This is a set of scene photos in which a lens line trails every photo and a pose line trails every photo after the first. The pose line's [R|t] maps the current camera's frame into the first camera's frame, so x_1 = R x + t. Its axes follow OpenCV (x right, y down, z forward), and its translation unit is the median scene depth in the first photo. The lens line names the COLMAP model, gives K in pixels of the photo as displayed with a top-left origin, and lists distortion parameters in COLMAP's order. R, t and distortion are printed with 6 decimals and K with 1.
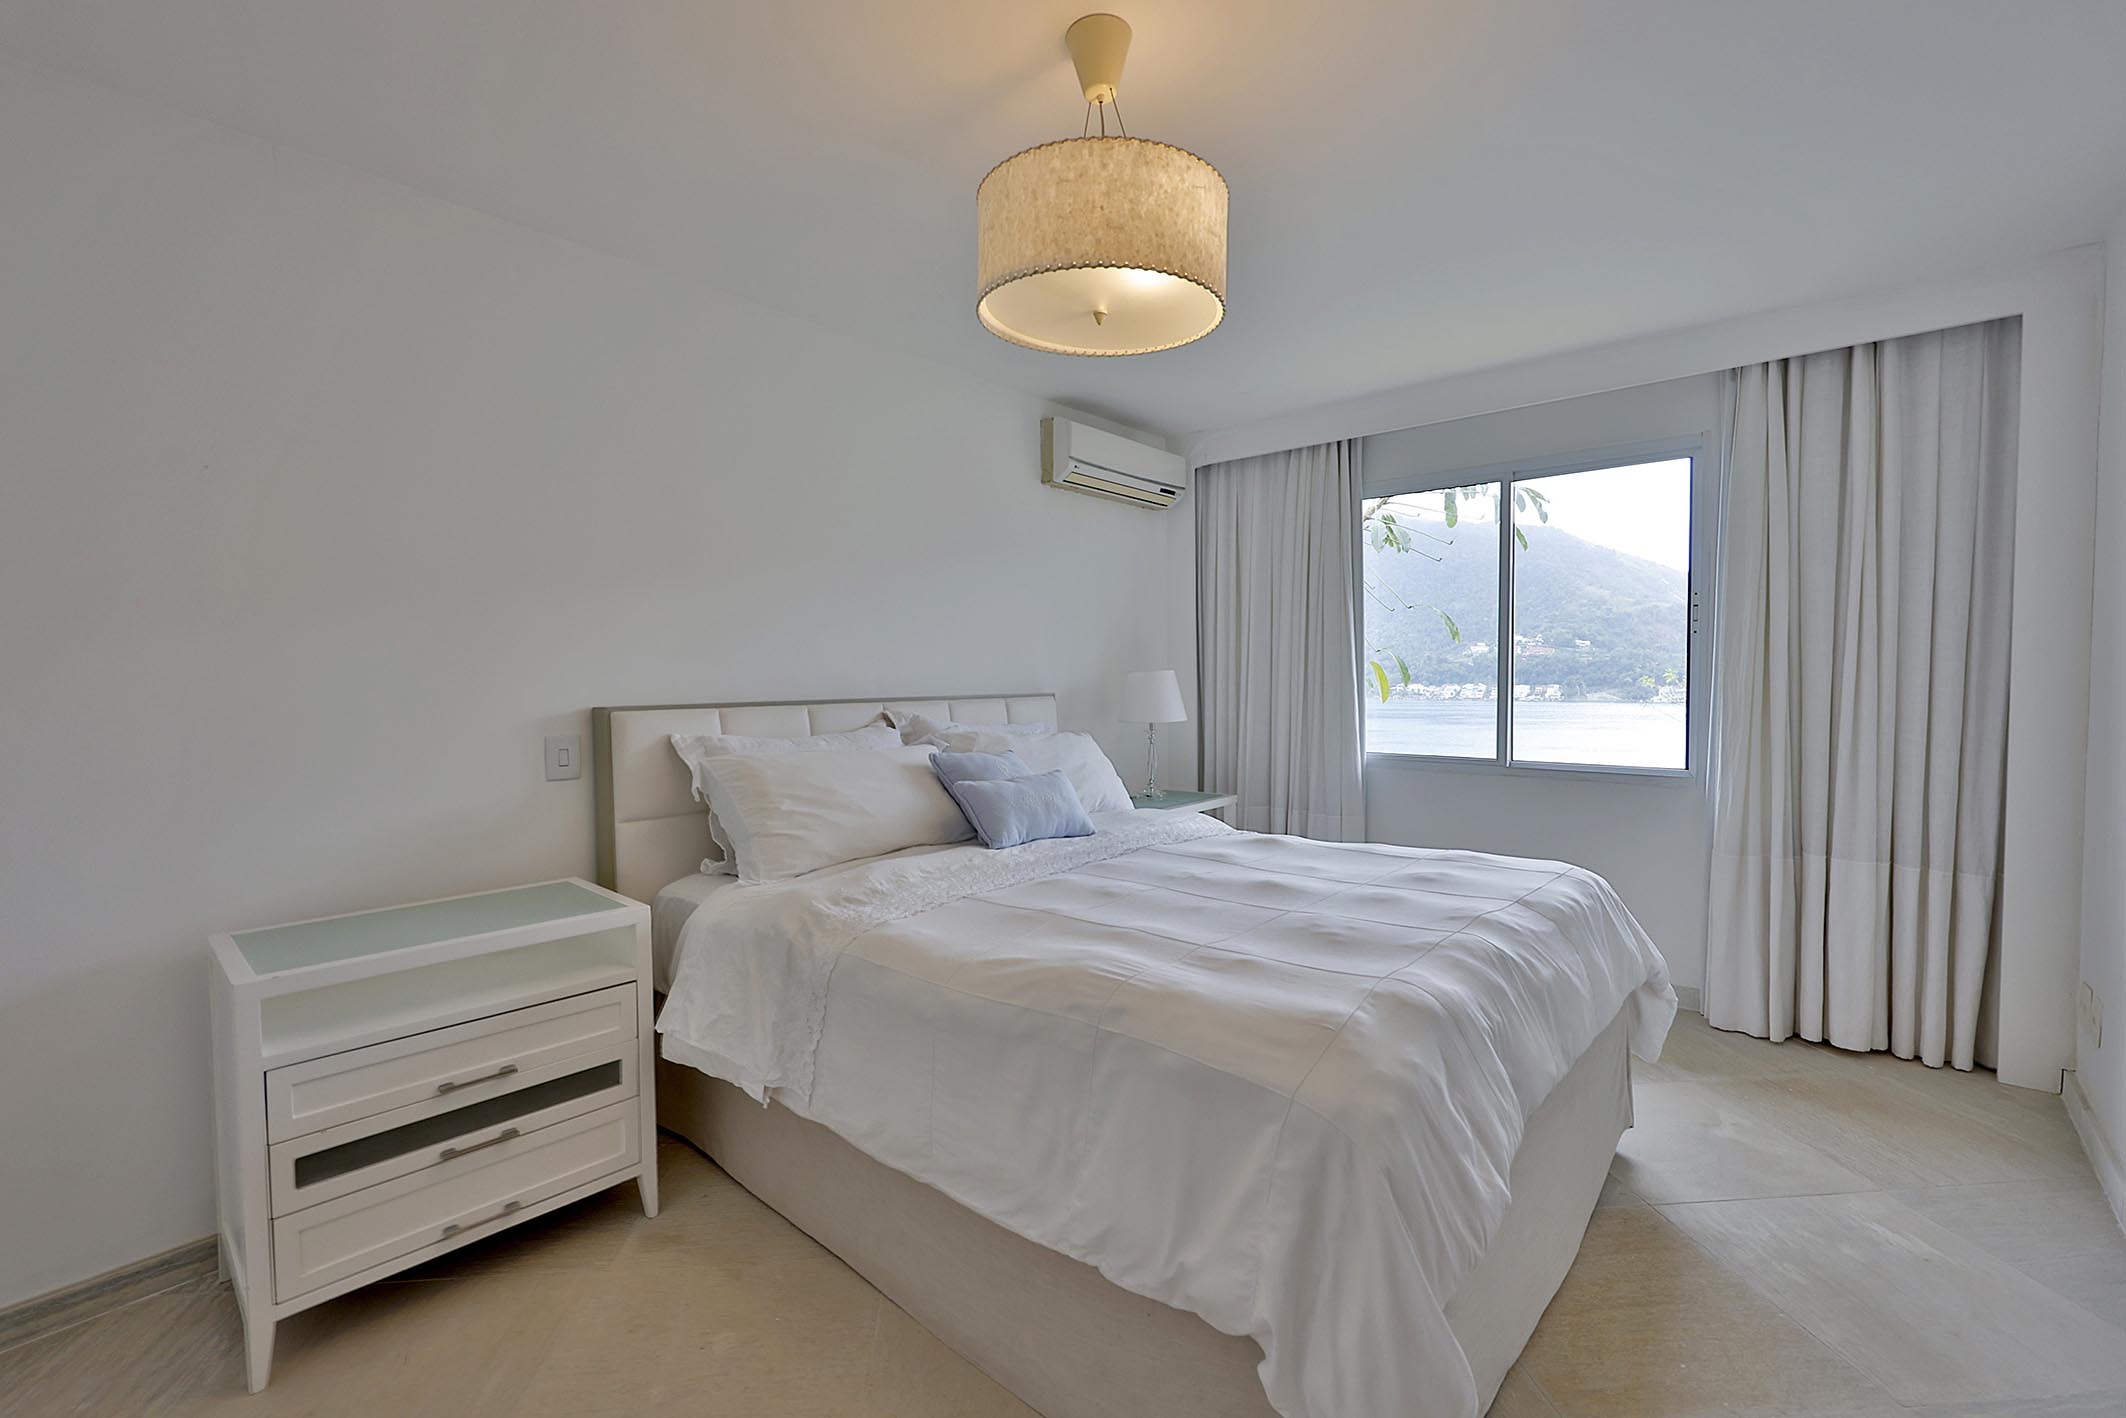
lens RADIAL K [[901.2, 0, 1059.5], [0, 901.2, 708.8], [0, 0, 1]] dist [0.008142, -0.000065]
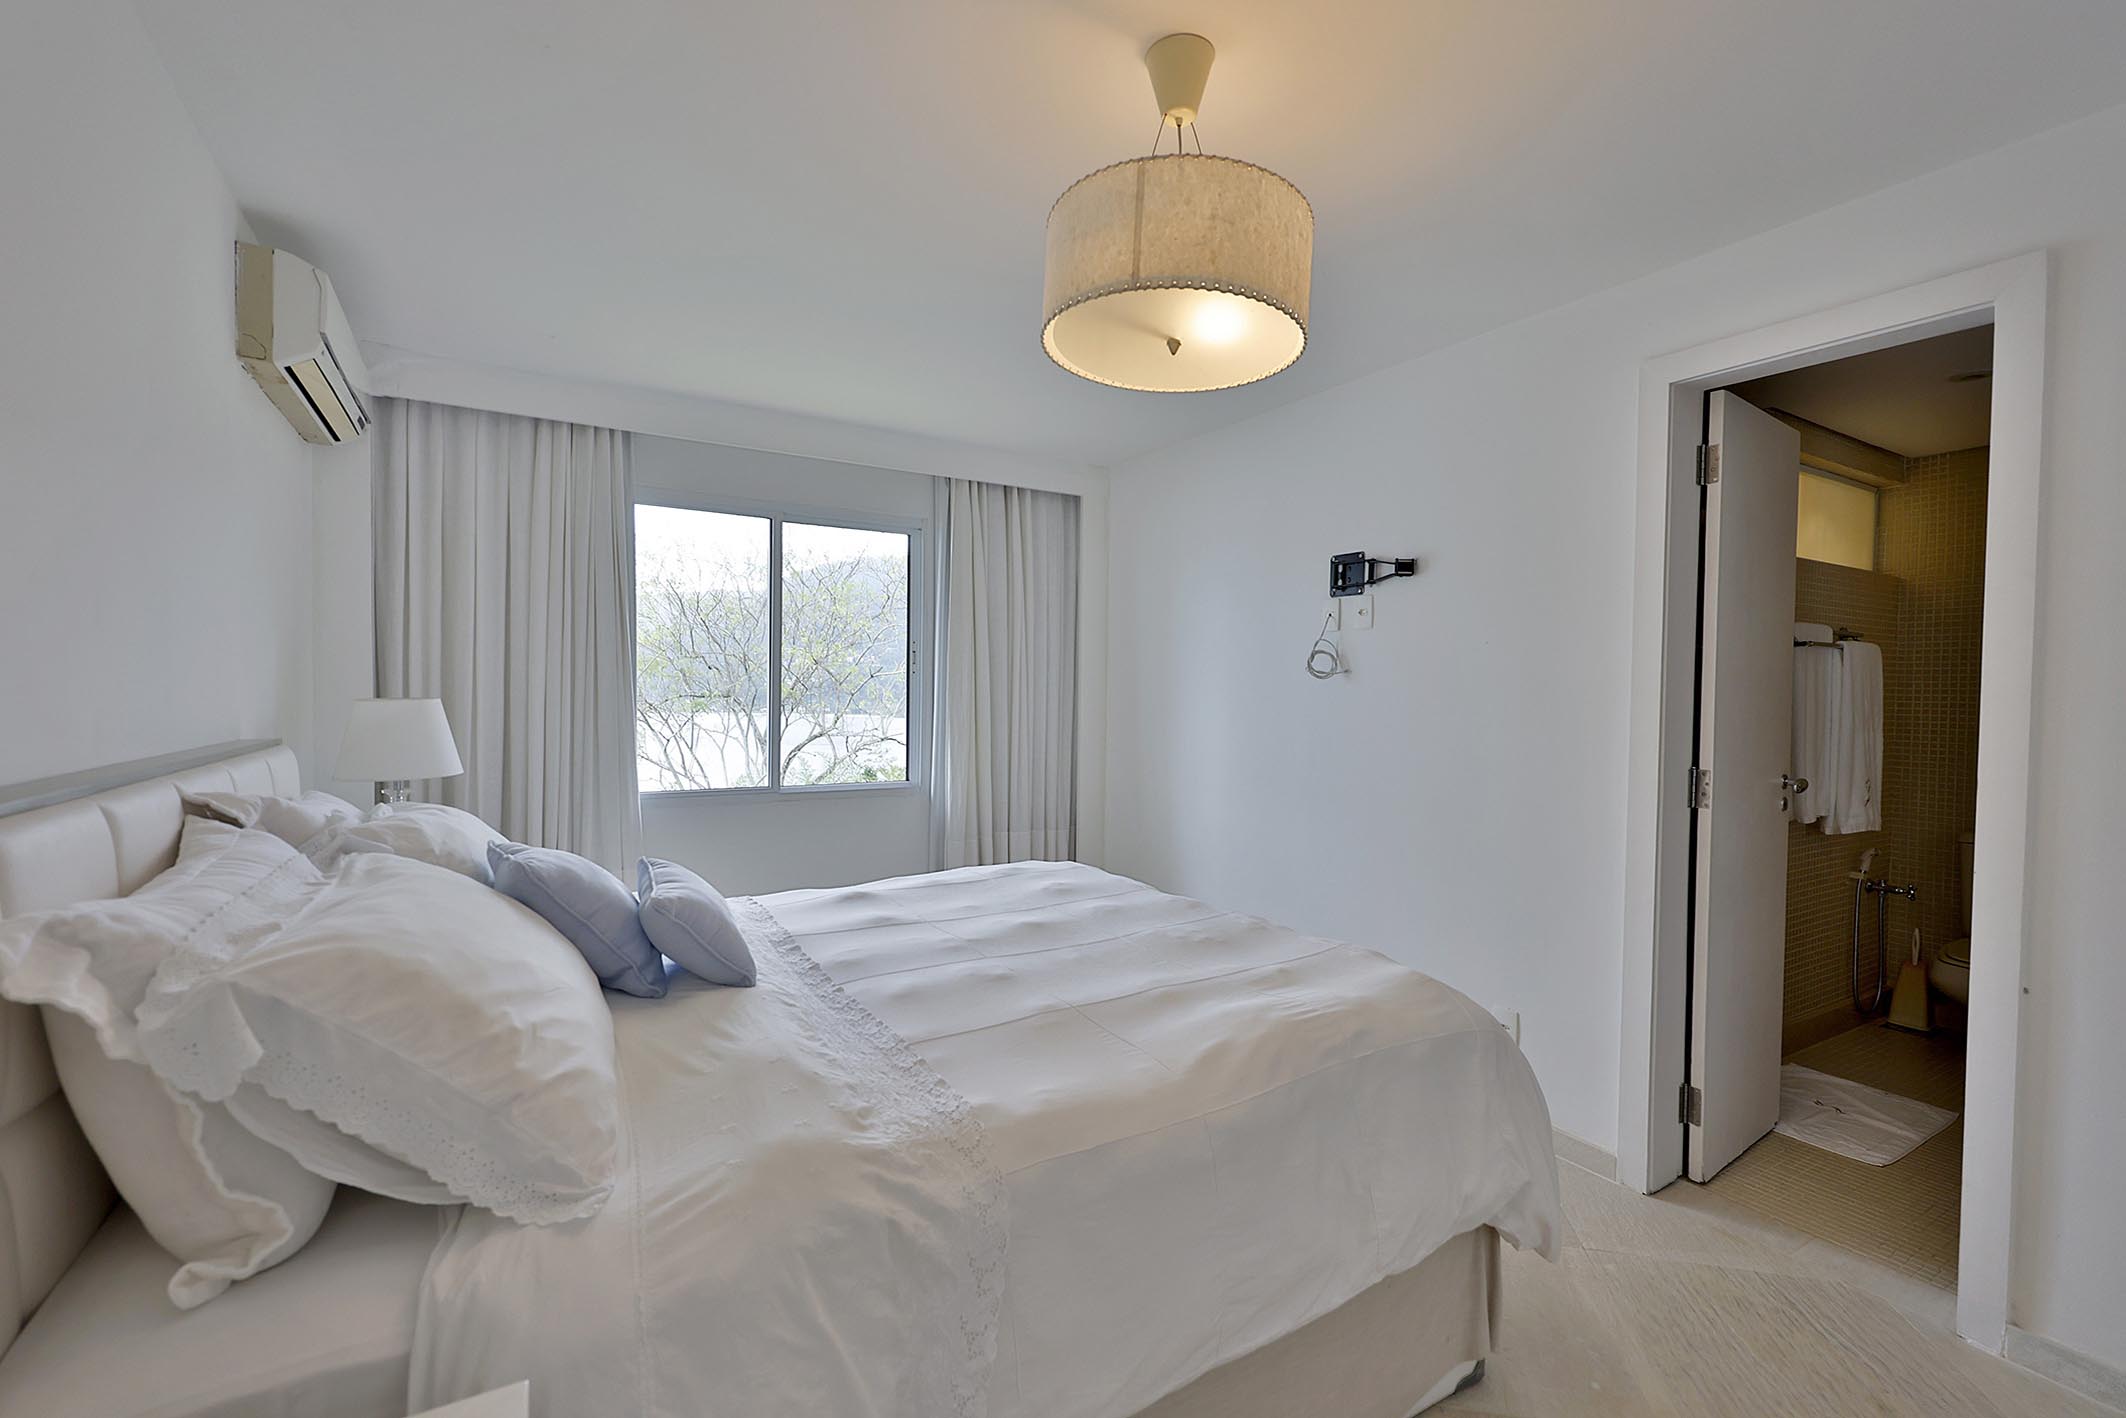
lens RADIAL K [[898.2, 0, 1067.2], [0, 898.2, 707.8], [0, 0, 1]] dist [-0.004376, -0.000483]
pose [[0.312110, -0.006346, 0.950025, -0.543022], [0.024550, 0.999698, -0.001387, -0.034187], [-0.949729, 0.023756, 0.312171, 0.501809]]
